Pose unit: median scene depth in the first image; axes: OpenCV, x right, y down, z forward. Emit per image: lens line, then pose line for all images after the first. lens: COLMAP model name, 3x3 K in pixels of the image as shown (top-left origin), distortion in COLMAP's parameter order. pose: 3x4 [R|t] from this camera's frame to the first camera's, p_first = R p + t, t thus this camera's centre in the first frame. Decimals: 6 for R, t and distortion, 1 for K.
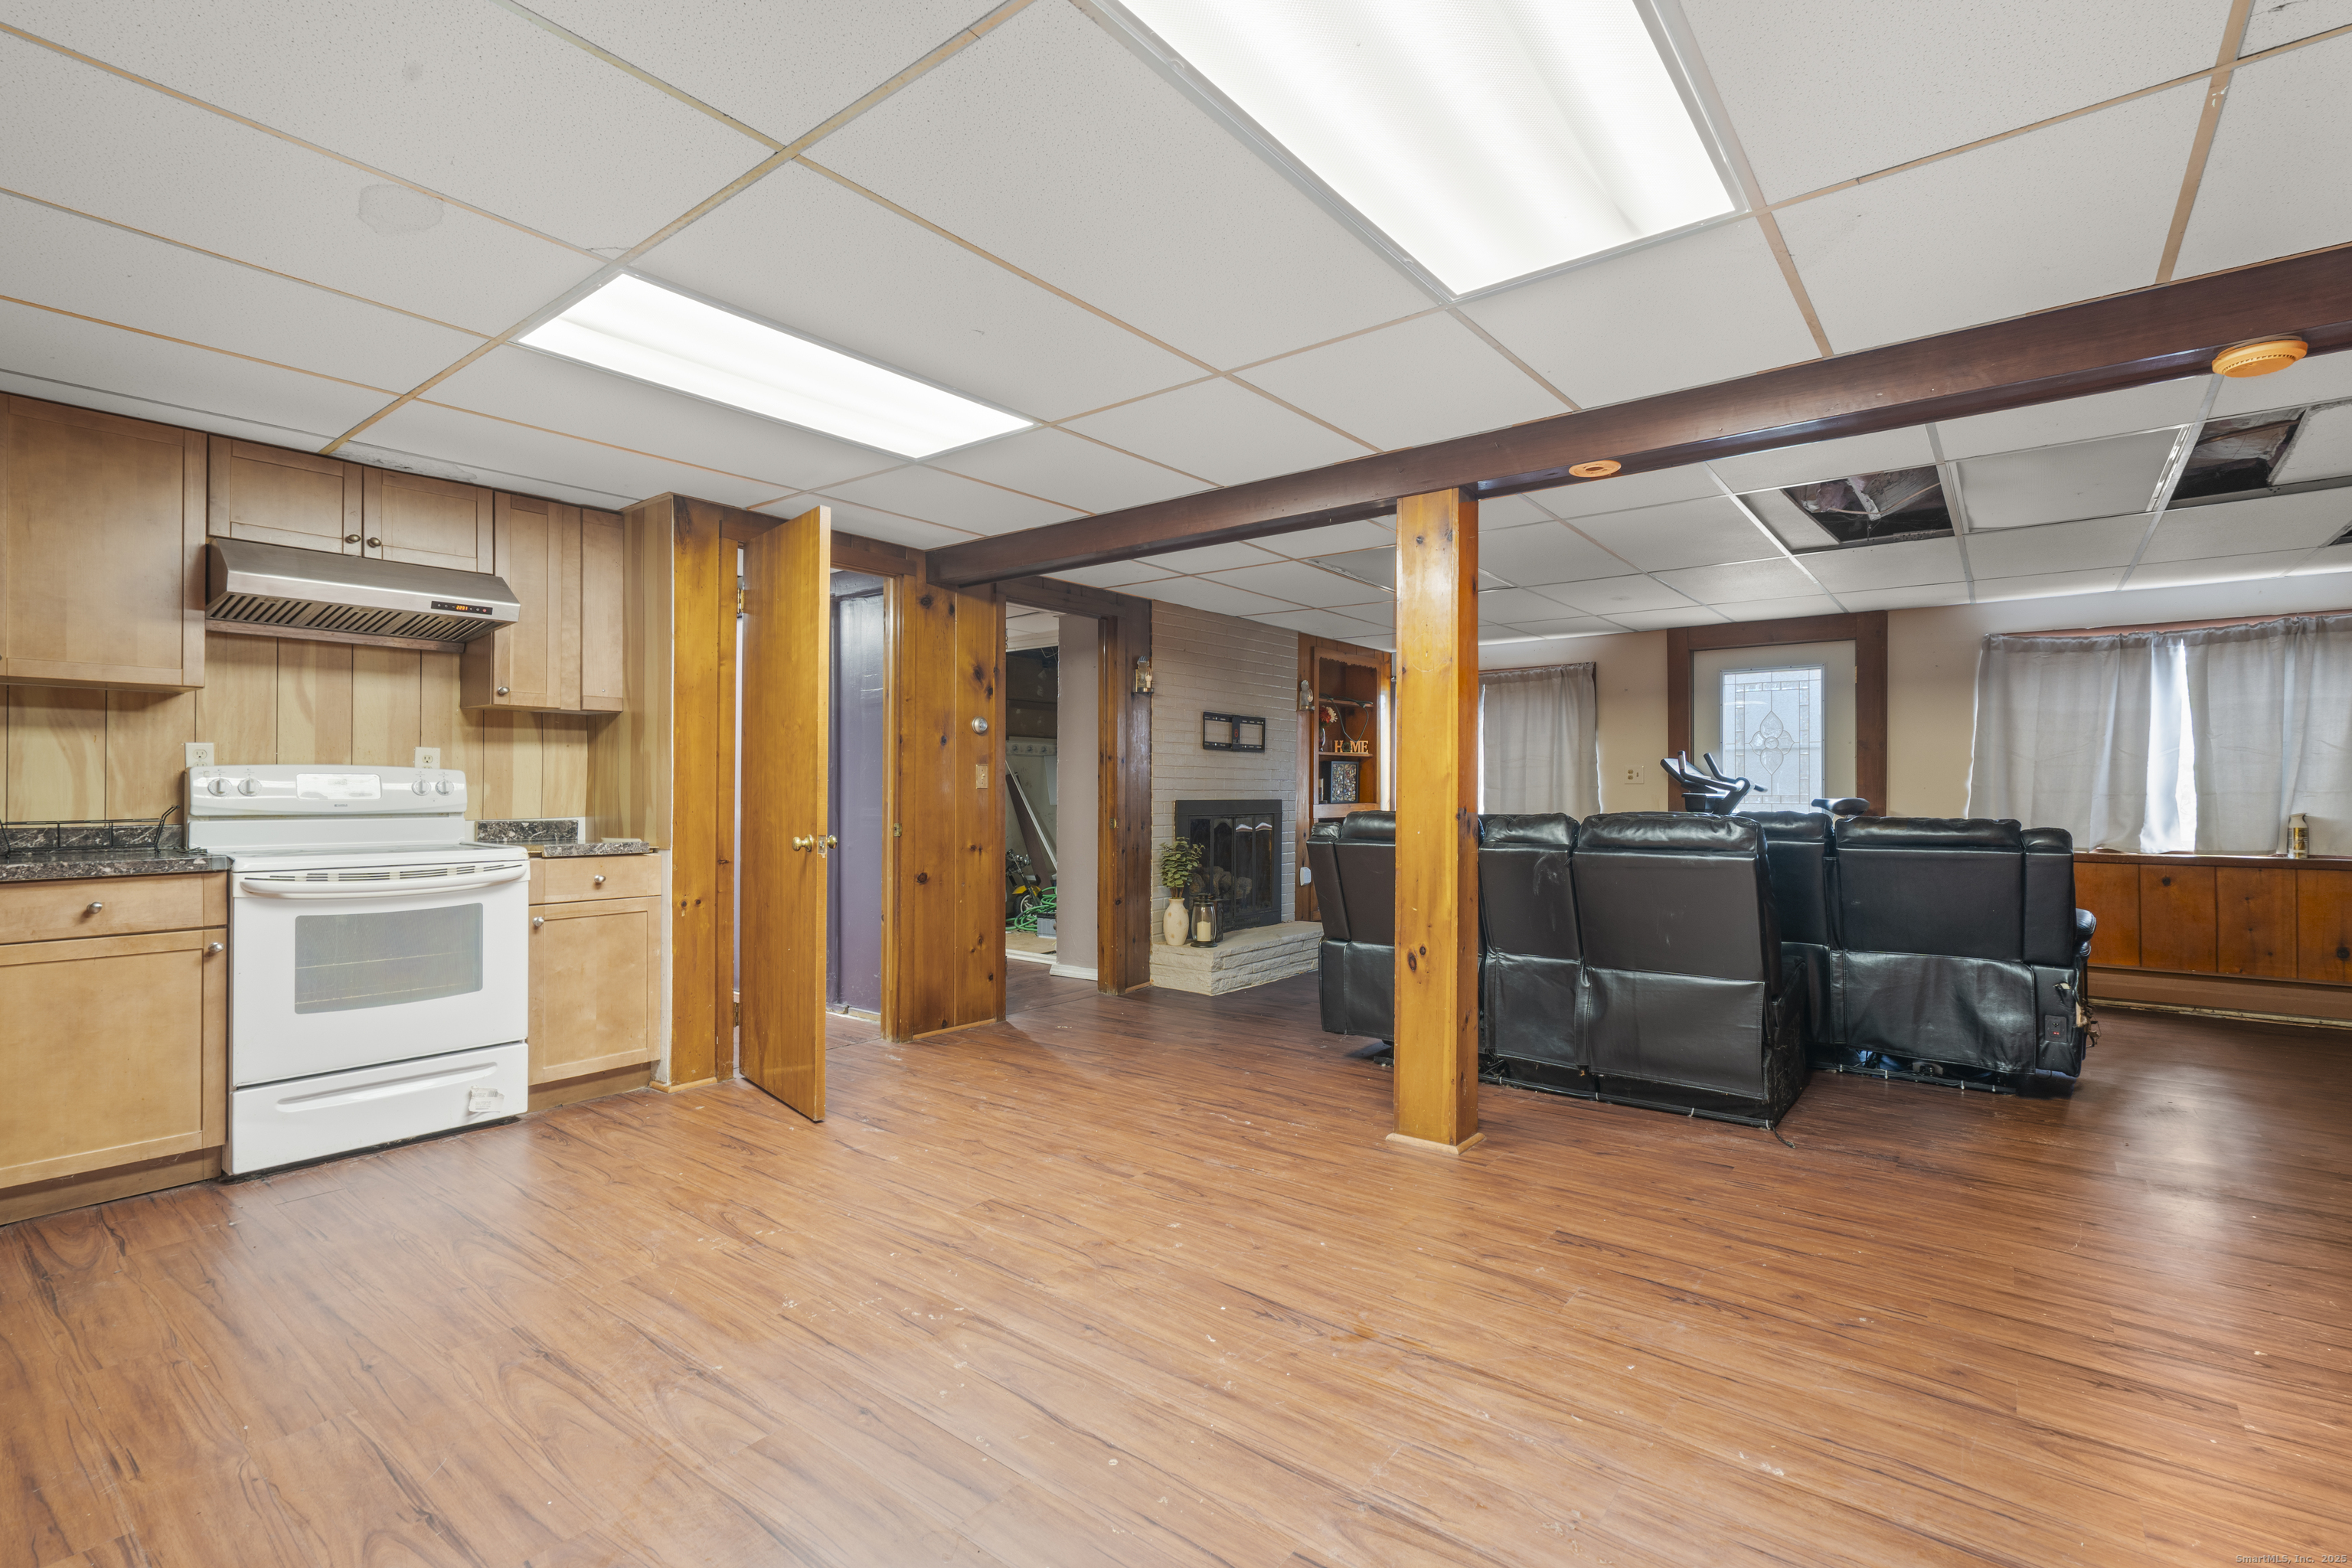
lens RADIAL K [[1068.7, 0, 1155.3], [0, 1068.7, 794.7], [0, 0, 1]] dist [-0.004071, 0.003291]
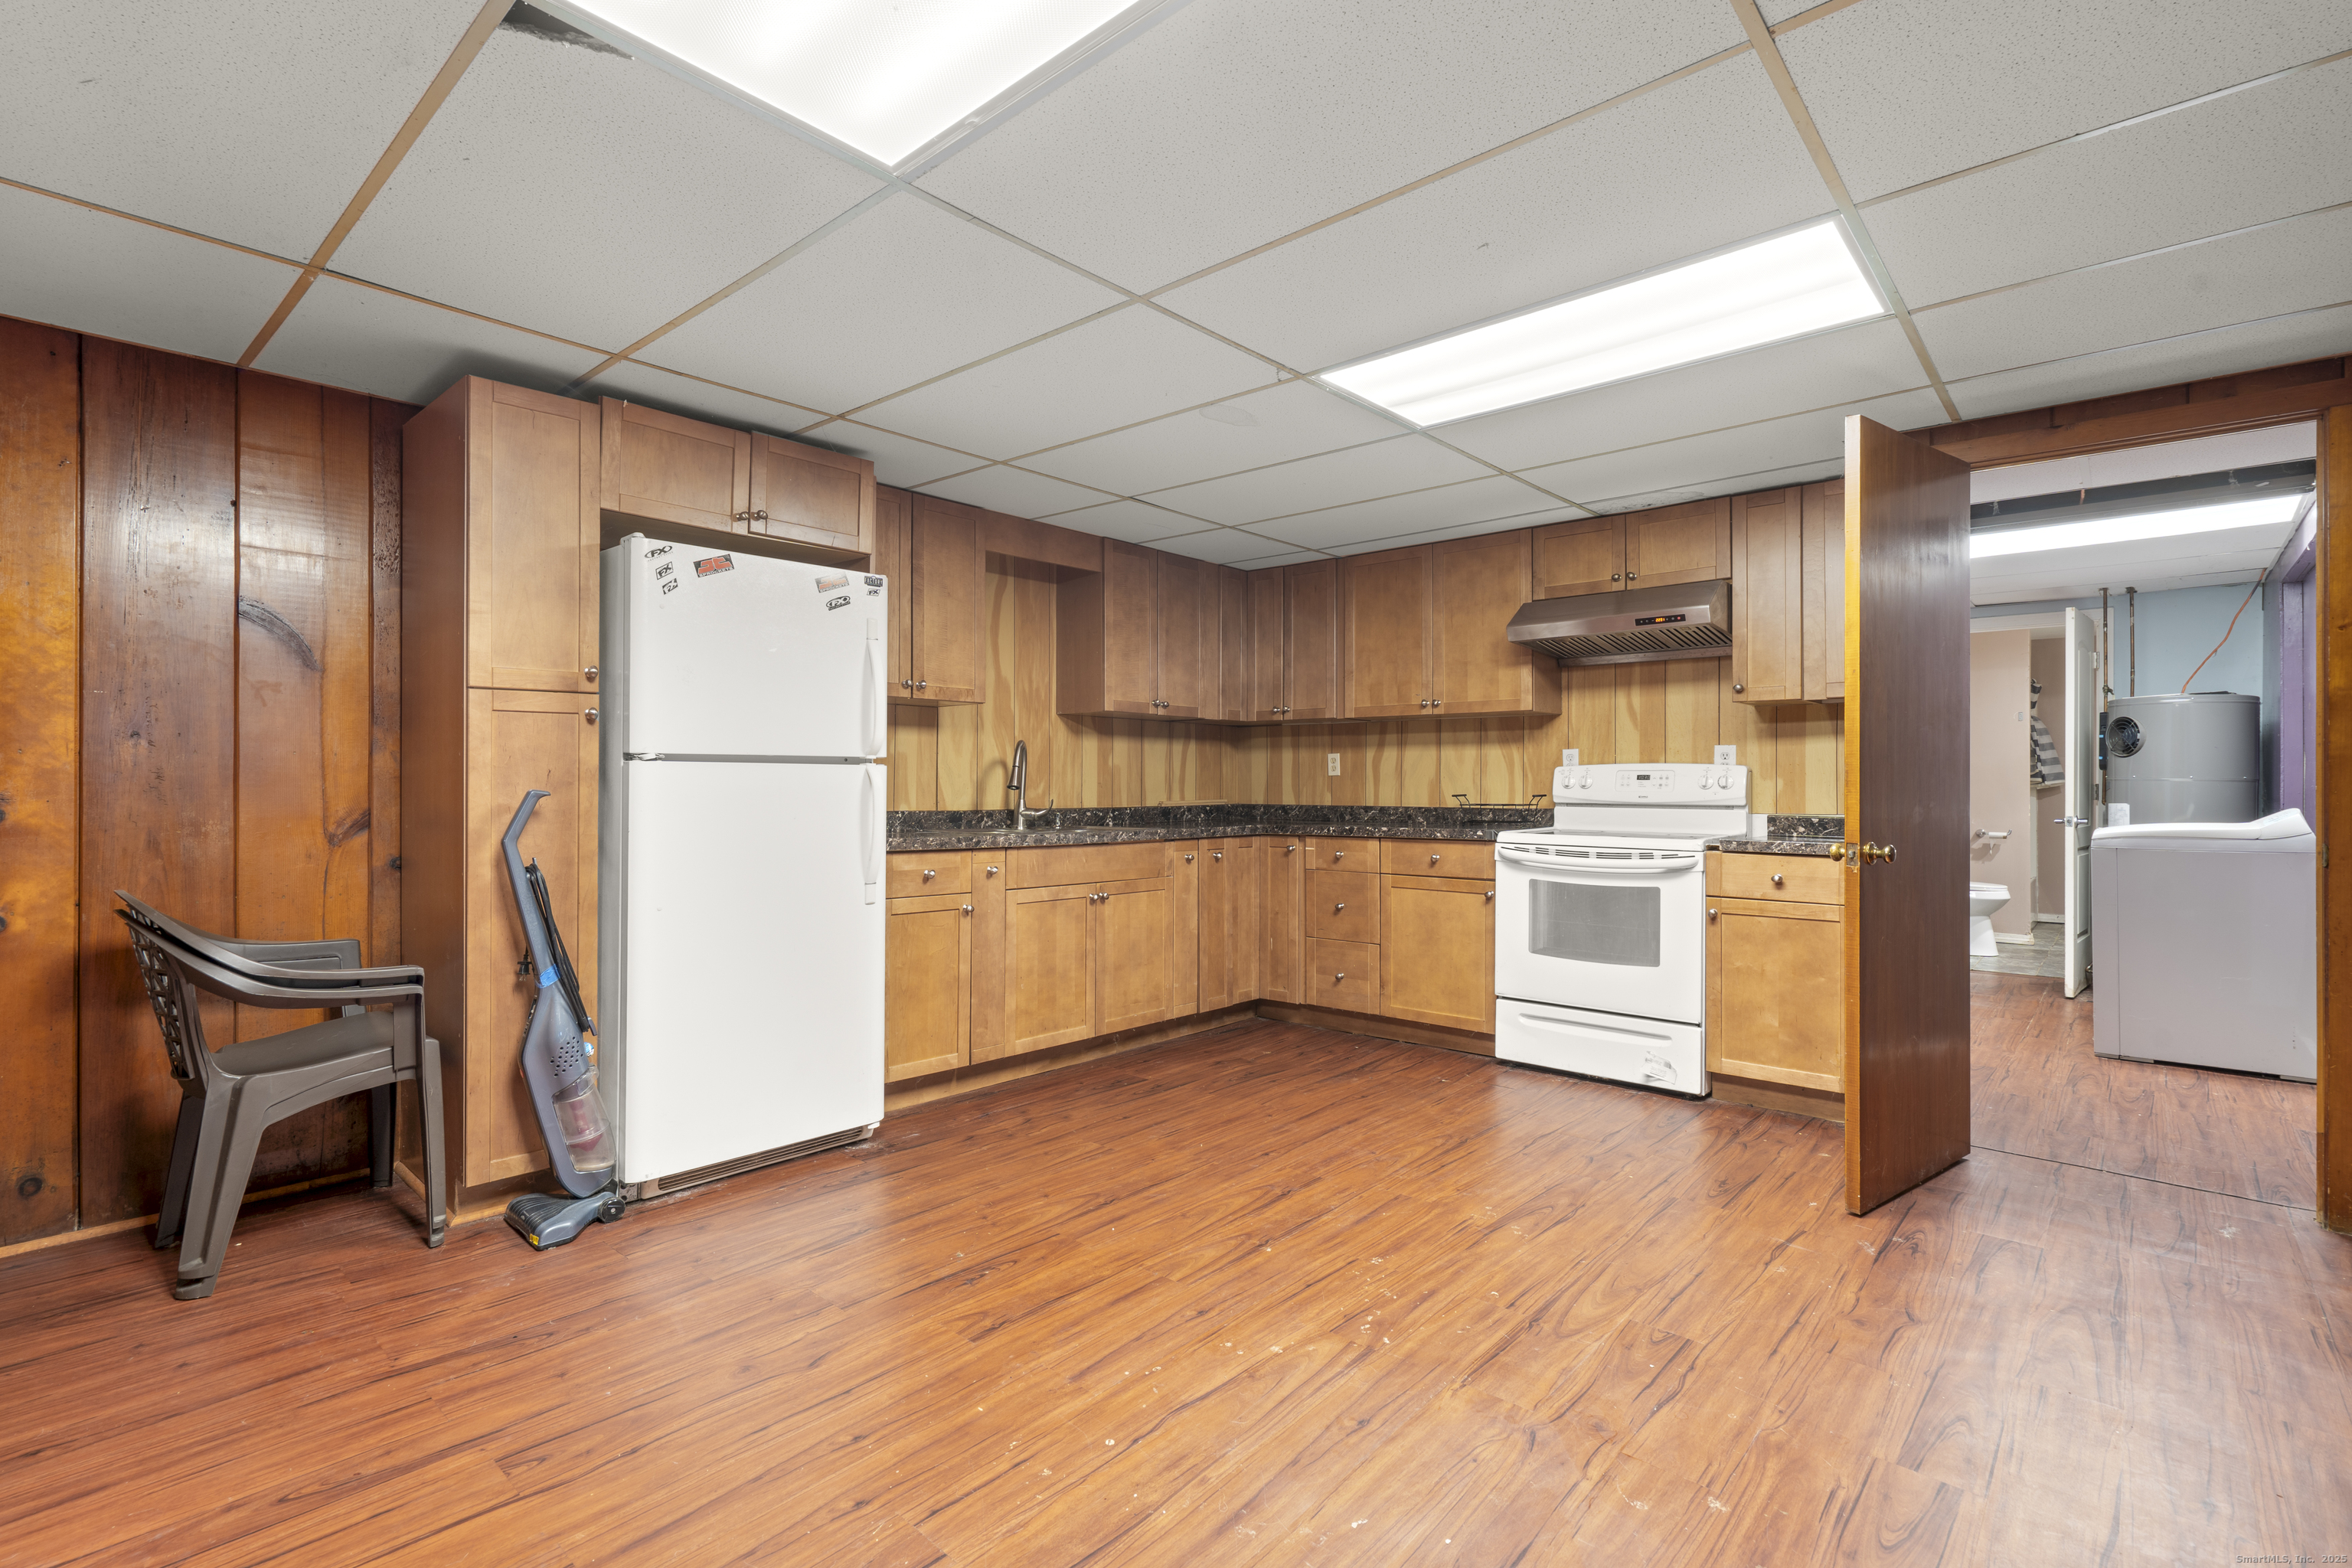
lens RADIAL K [[1068.7, 0, 1169.0], [0, 1068.7, 777.2], [0, 0, 1]] dist [-0.004071, 0.003291]
pose [[-0.049868, -0.006977, -0.998731, 0.486649], [-0.007473, 0.999950, -0.006612, -0.000428], [0.998728, 0.007134, -0.049917, 0.549565]]
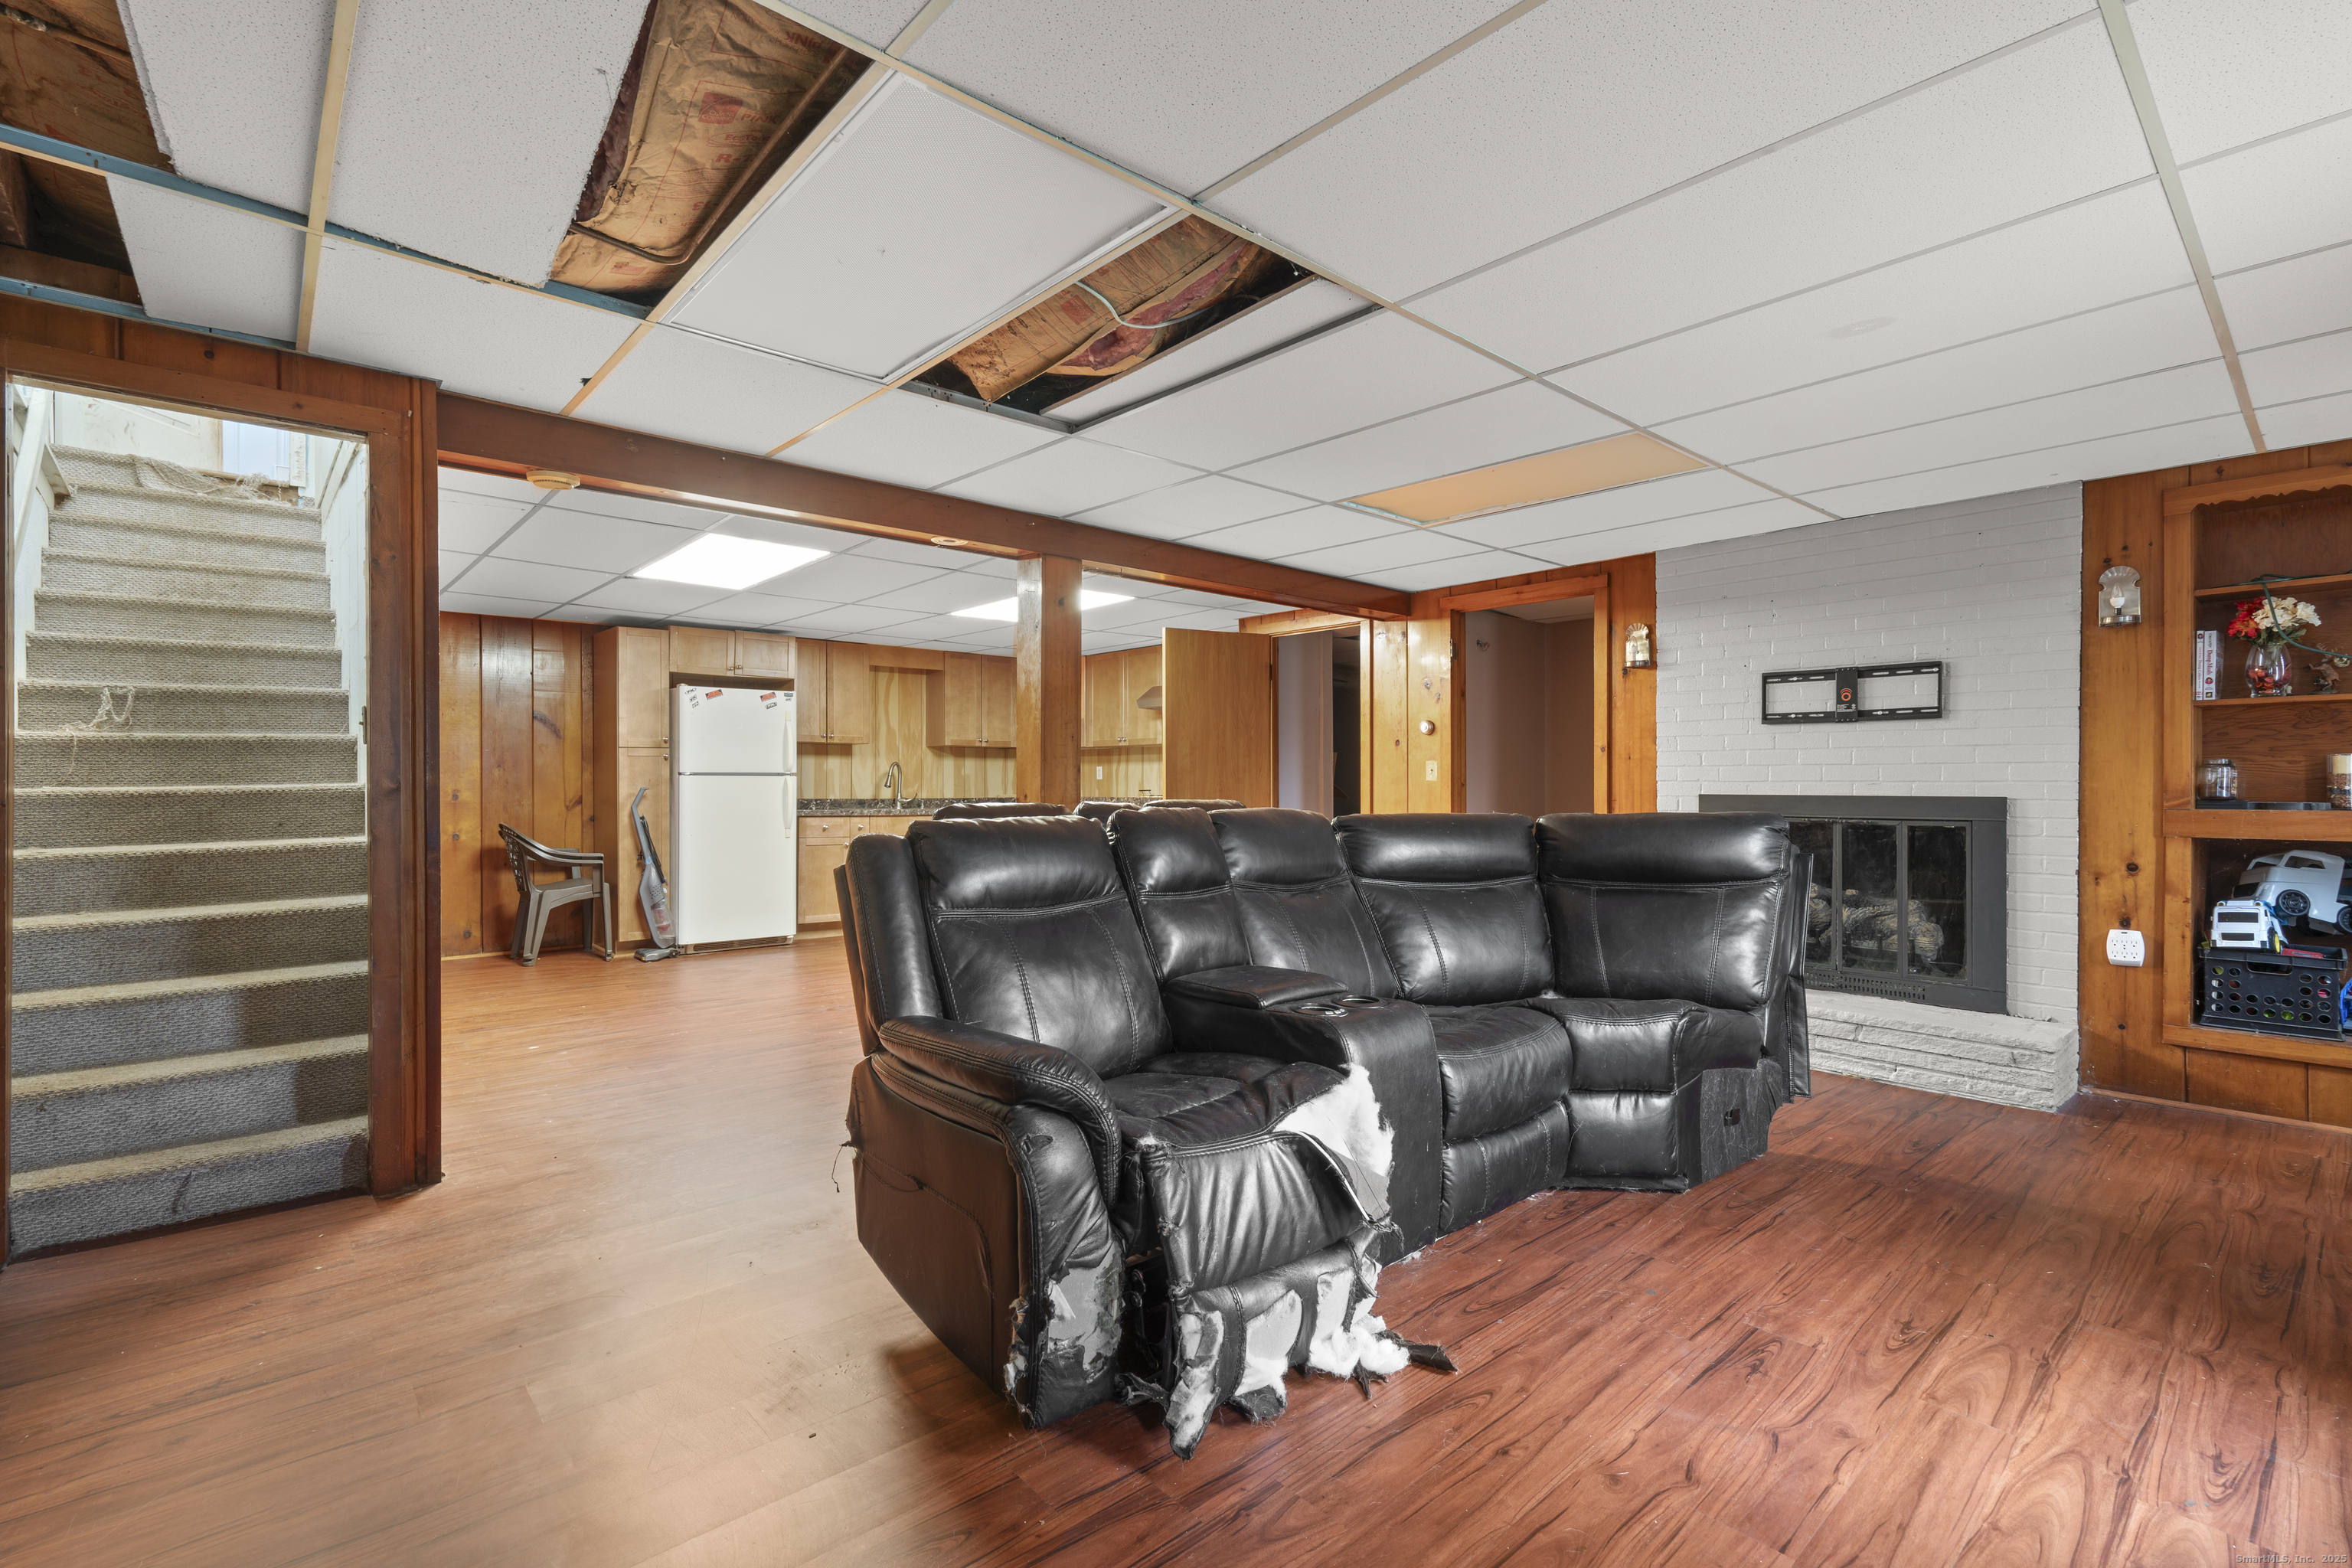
lens RADIAL K [[1068.7, 0, 1178.2], [0, 1068.7, 786.3], [0, 0, 1]] dist [-0.004071, 0.003291]
pose [[-0.160657, -0.000316, -0.987010, 1.475198], [-0.004134, 0.999991, 0.000353, 0.000365], [0.987002, 0.004137, -0.160657, 1.305737]]
